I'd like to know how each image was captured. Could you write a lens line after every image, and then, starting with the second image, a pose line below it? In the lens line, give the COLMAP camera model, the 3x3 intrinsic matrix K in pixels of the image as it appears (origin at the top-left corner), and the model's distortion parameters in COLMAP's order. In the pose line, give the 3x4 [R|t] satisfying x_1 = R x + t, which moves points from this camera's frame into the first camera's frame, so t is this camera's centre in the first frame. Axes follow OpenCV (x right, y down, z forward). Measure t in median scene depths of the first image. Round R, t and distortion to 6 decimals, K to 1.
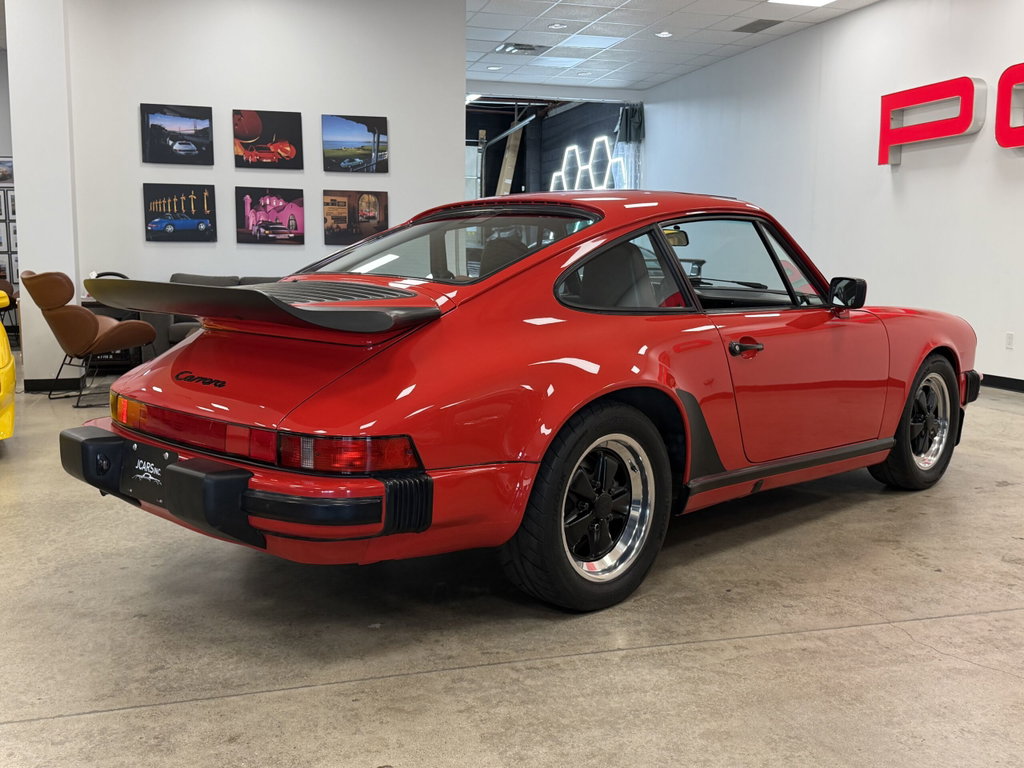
lens RADIAL K [[1011.7, 0, 508.9], [0, 1011.7, 399.0], [0, 0, 1]] dist [0.156067, -0.301327]
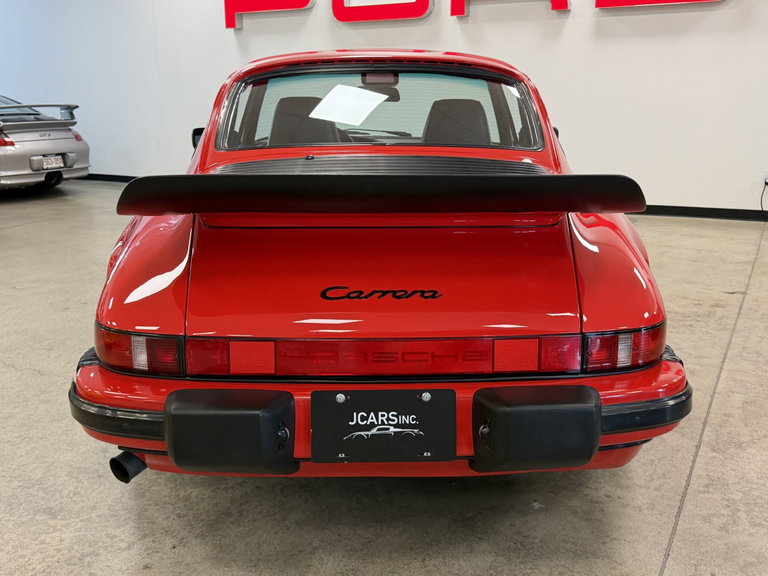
lens RADIAL K [[765.1, 0, 384.0], [0, 765.1, 288.0], [0, 0, 1]] dist [0.136846, -0.278925]
pose [[0.695640, -0.183795, 0.694481, -0.226559], [0.109646, 0.982556, 0.150206, -0.035810], [-0.709974, -0.028342, 0.703658, 0.184829]]
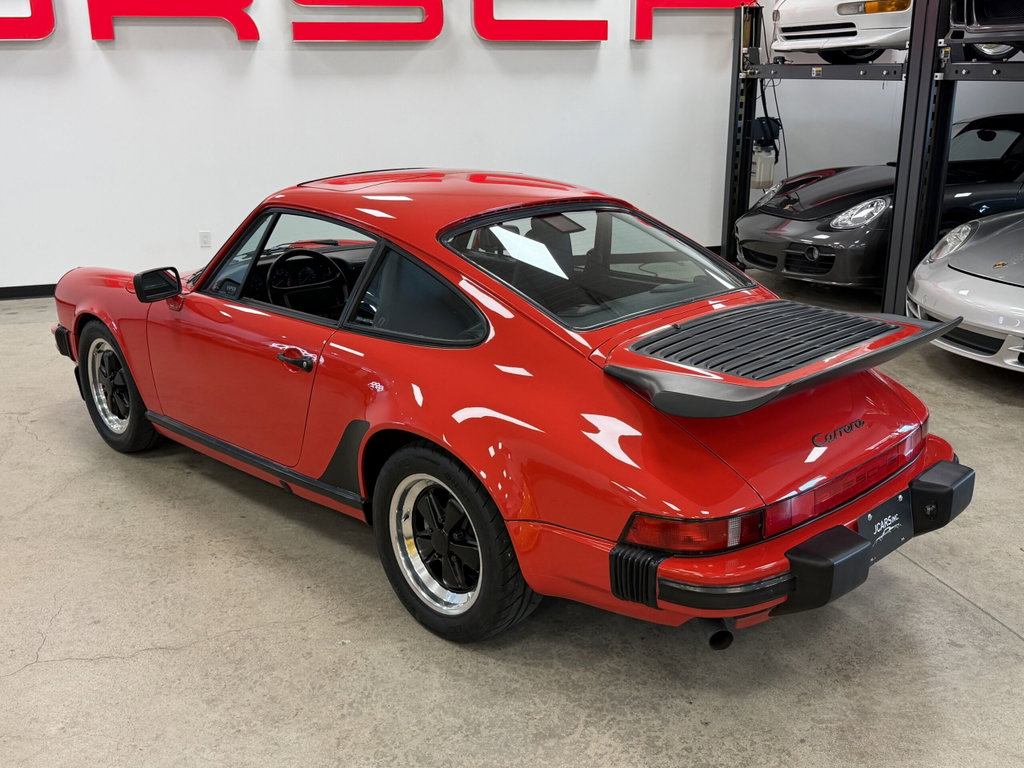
lens RADIAL K [[1011.7, 0, 508.9], [0, 1011.7, 399.0], [0, 0, 1]] dist [0.156067, -0.301327]
pose [[0.008440, -0.317482, 0.948227, -0.388894], [0.148915, 0.938086, 0.312761, -0.126479], [-0.988814, 0.138566, 0.055195, 0.391788]]
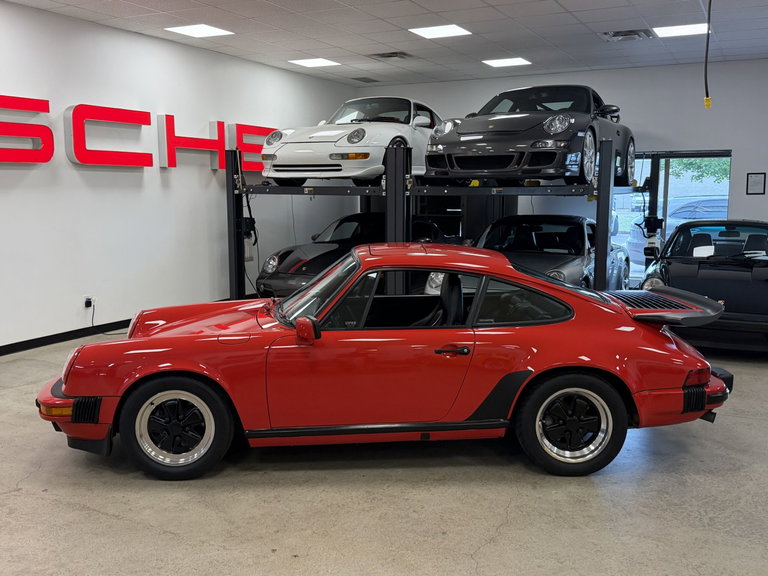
lens RADIAL K [[758.7, 0, 381.7], [0, 758.7, 299.2], [0, 0, 1]] dist [0.156067, -0.301327]
pose [[-0.736758, -0.113410, 0.666578, -0.311746], [0.085290, 0.962372, 0.258005, -0.192248], [-0.670756, 0.246939, -0.699362, 0.839584]]
